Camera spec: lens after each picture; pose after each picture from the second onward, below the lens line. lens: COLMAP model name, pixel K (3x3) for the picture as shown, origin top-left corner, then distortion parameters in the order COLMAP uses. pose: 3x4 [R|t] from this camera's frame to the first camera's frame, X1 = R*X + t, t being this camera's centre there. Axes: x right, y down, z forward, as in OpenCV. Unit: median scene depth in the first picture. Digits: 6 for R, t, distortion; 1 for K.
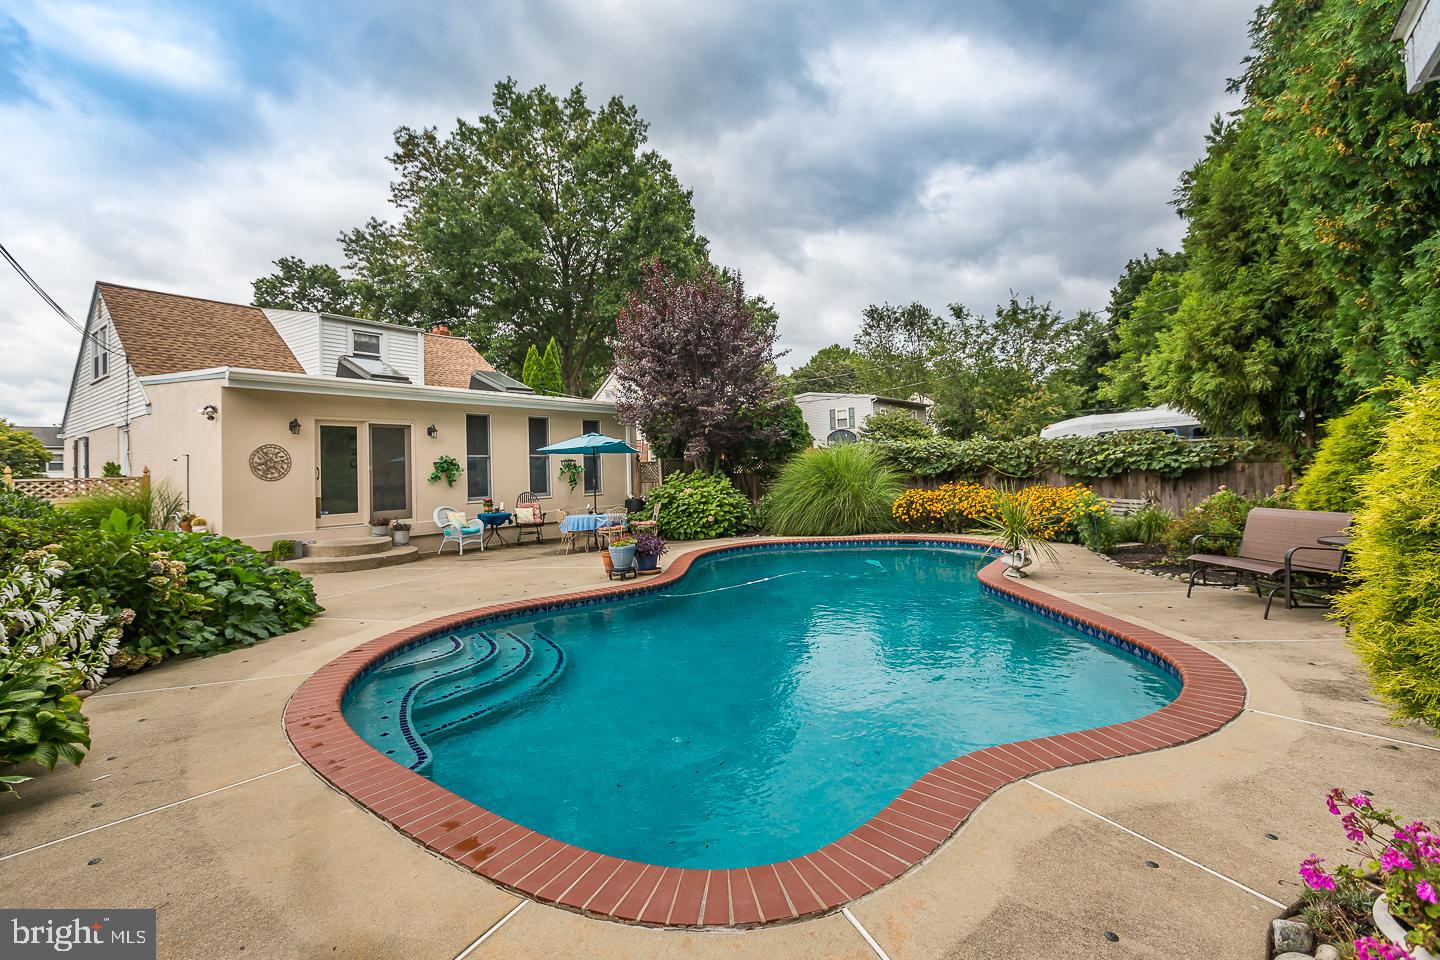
lens RADIAL K [[636.4, 0, 719.3], [0, 636.4, 452.1], [0, 0, 1]] dist [-0.001209, -0.000077]
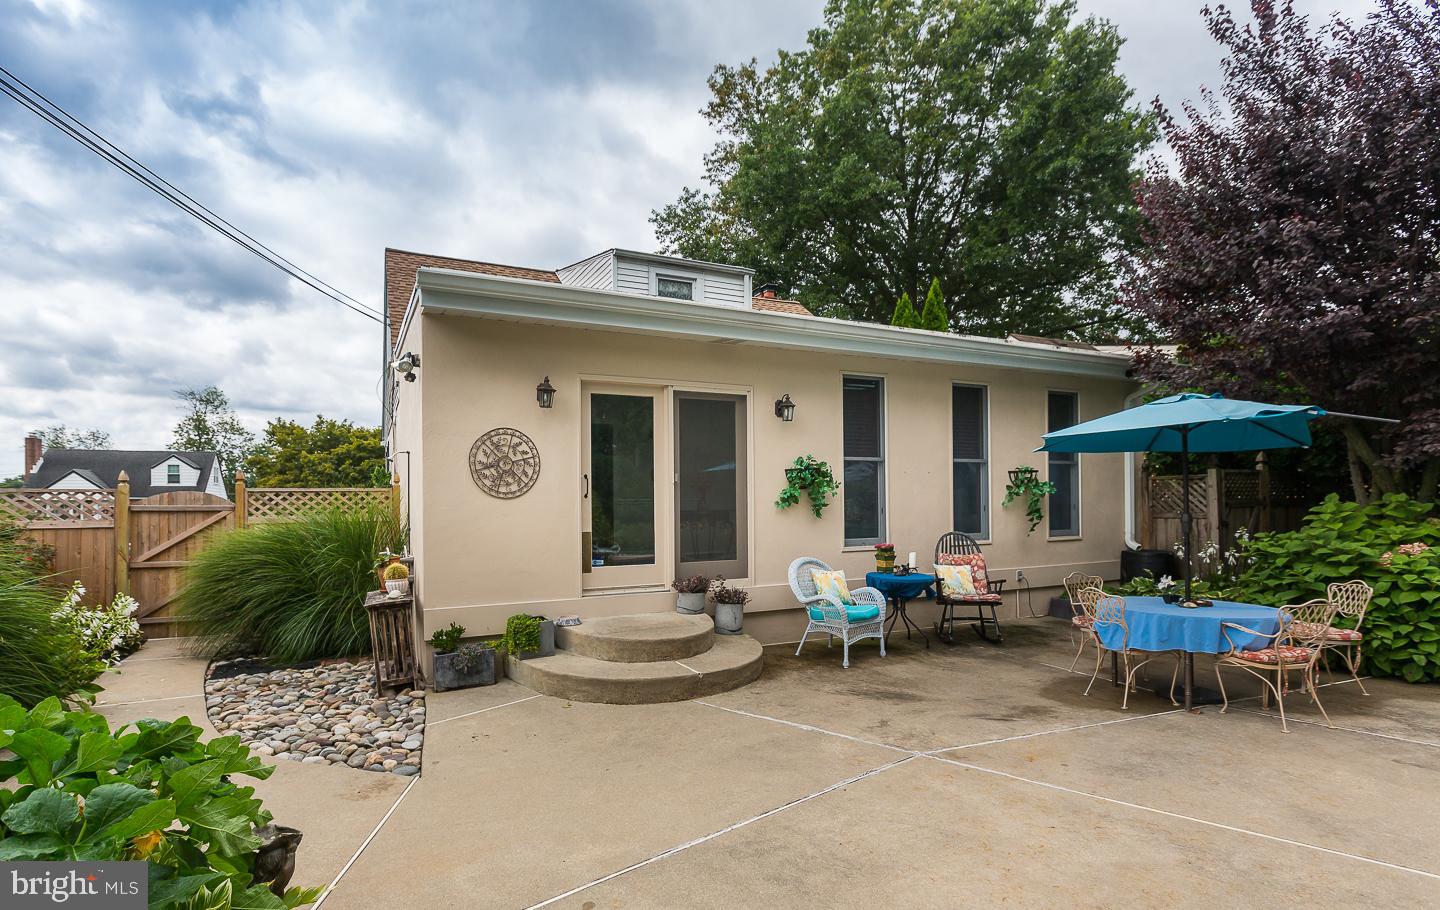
lens RADIAL K [[703.4, 0, 715.3], [0, 703.4, 476.1], [0, 0, 1]] dist [-0.000605, -0.000014]
pose [[0.898375, 0.009457, -0.439128, -0.245771], [-0.006984, 0.999949, 0.007246, 0.017537], [0.439174, -0.003442, 0.898395, 0.457242]]
